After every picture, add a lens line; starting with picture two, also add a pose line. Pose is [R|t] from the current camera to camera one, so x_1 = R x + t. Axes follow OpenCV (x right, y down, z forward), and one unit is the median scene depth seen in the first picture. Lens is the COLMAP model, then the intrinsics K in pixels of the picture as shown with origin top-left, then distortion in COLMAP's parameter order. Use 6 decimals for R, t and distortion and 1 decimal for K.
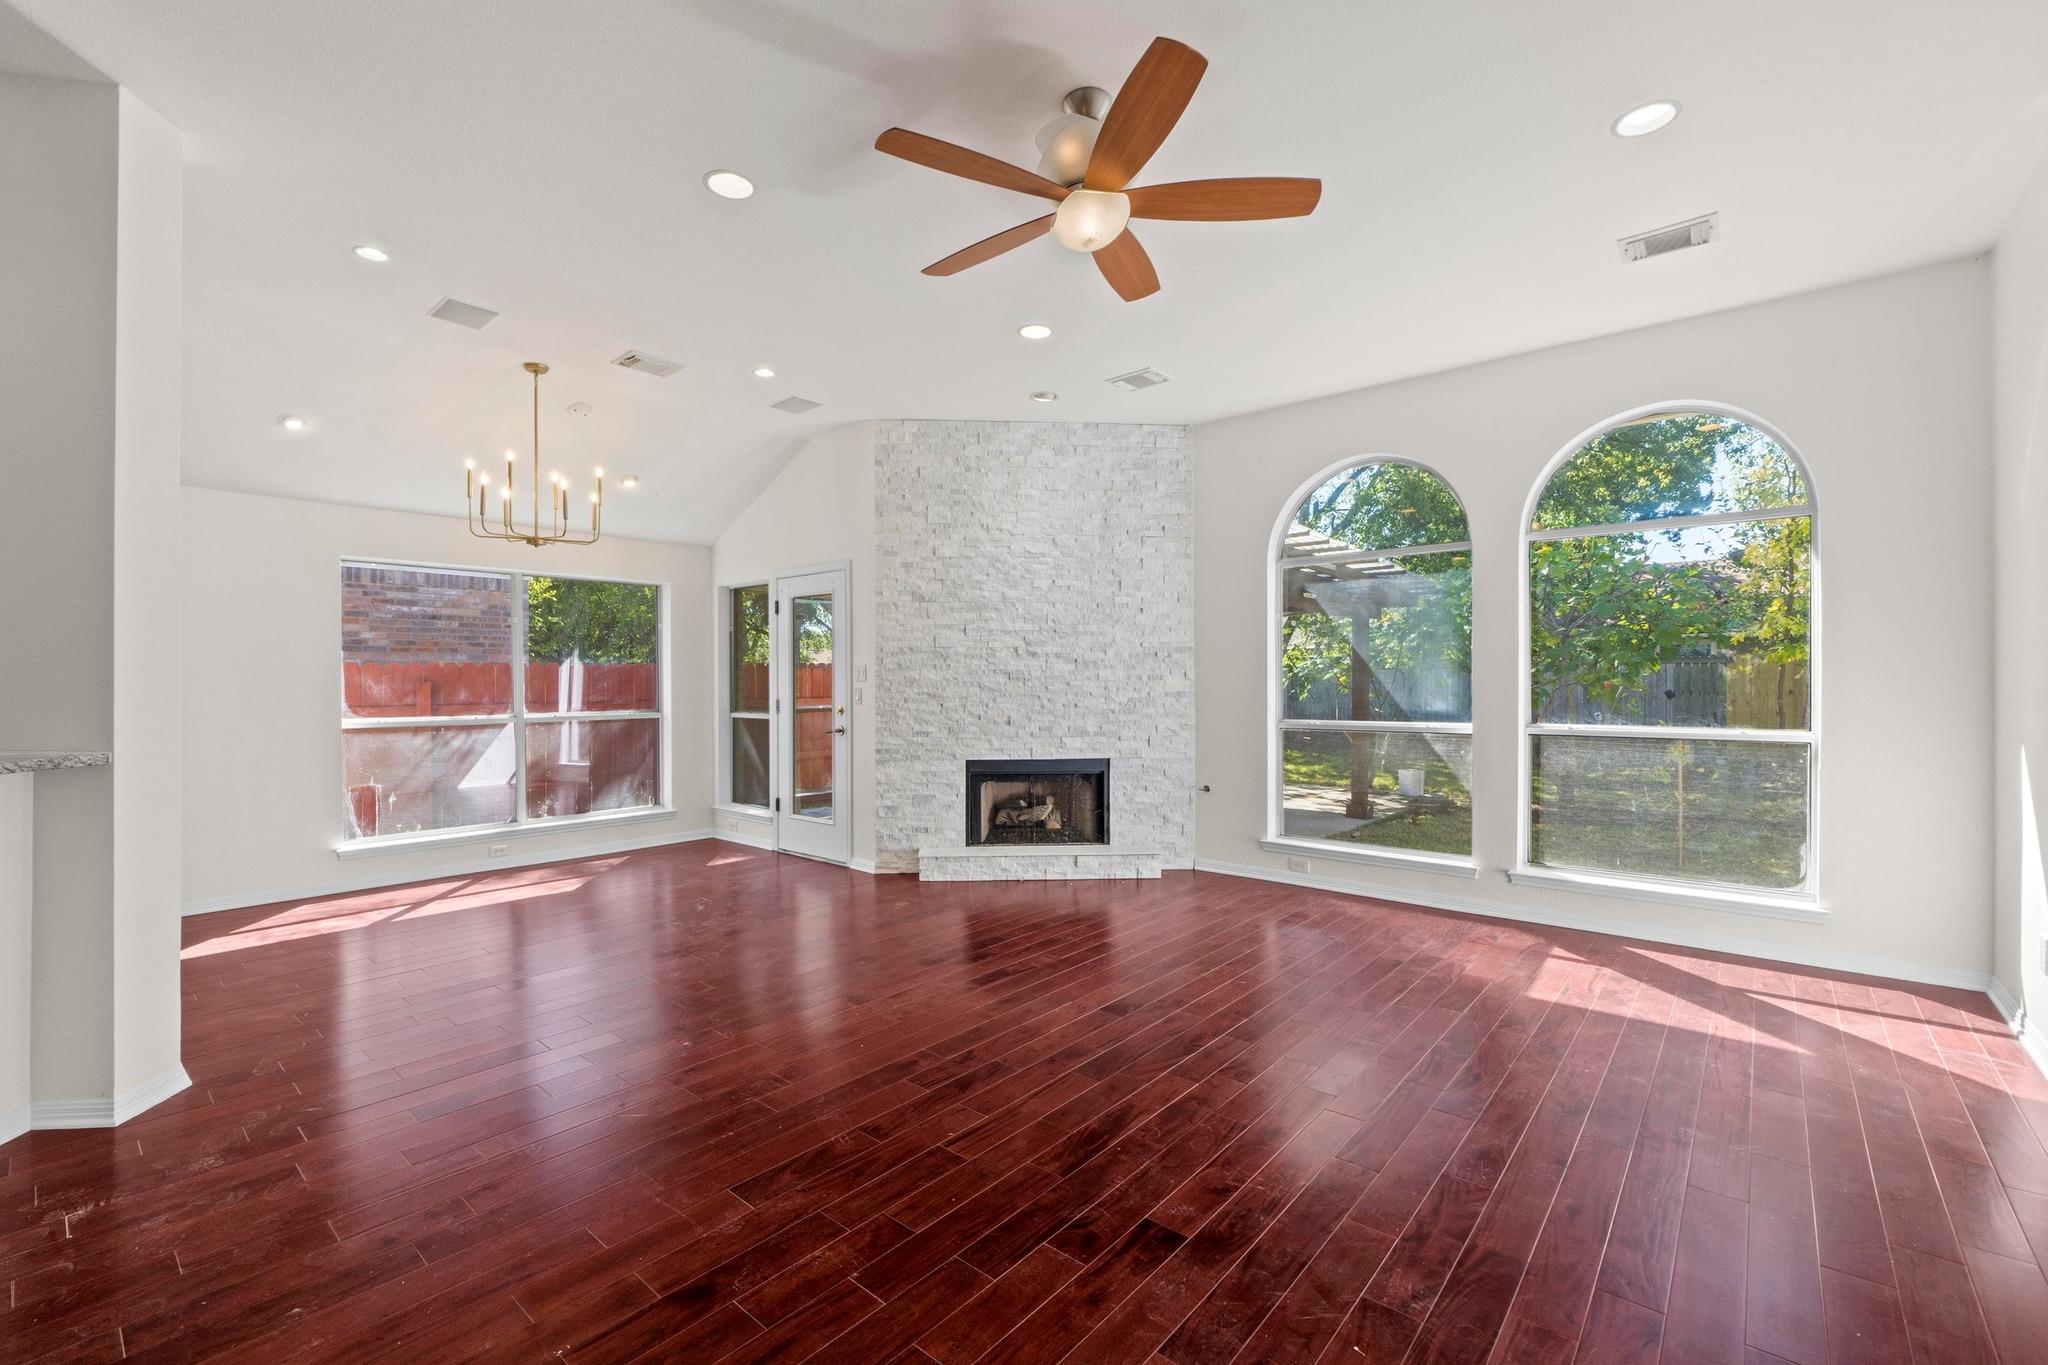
lens RADIAL K [[864.9, 0, 1024.0], [0, 864.9, 682.5], [0, 0, 1]] dist [-0.001950, -0.000294]
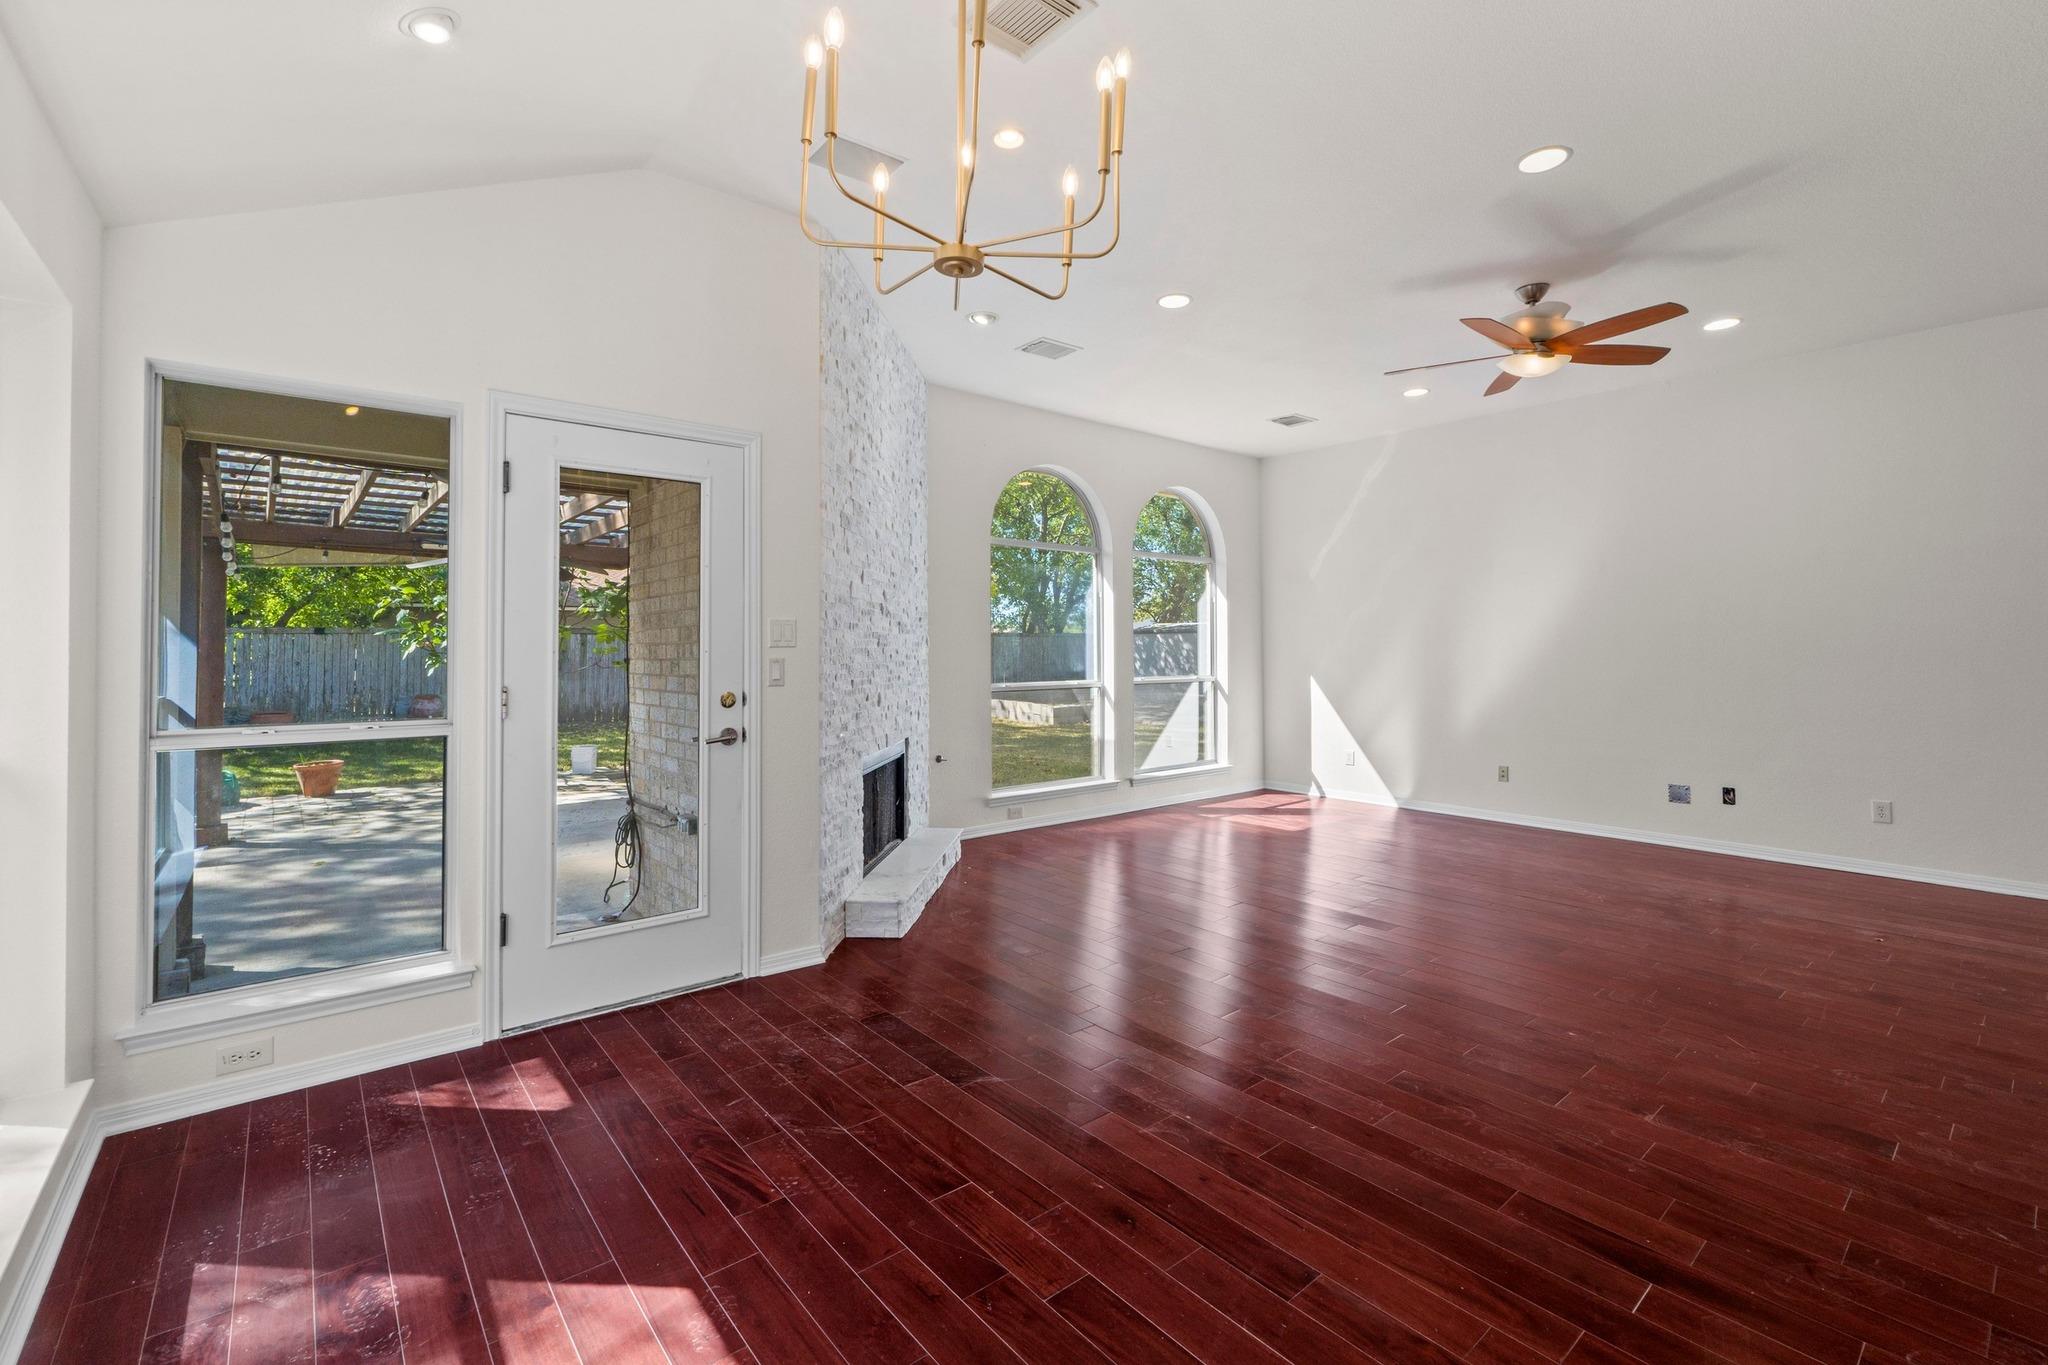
lens RADIAL K [[889.7, 0, 1032.8], [0, 889.7, 657.6], [0, 0, 1]] dist [-0.002212, -0.000874]
pose [[0.152096, -0.007811, 0.988335, -0.766049], [-0.003580, 0.999958, 0.008454, -0.000744], [-0.988359, -0.004824, 0.152062, 0.742469]]
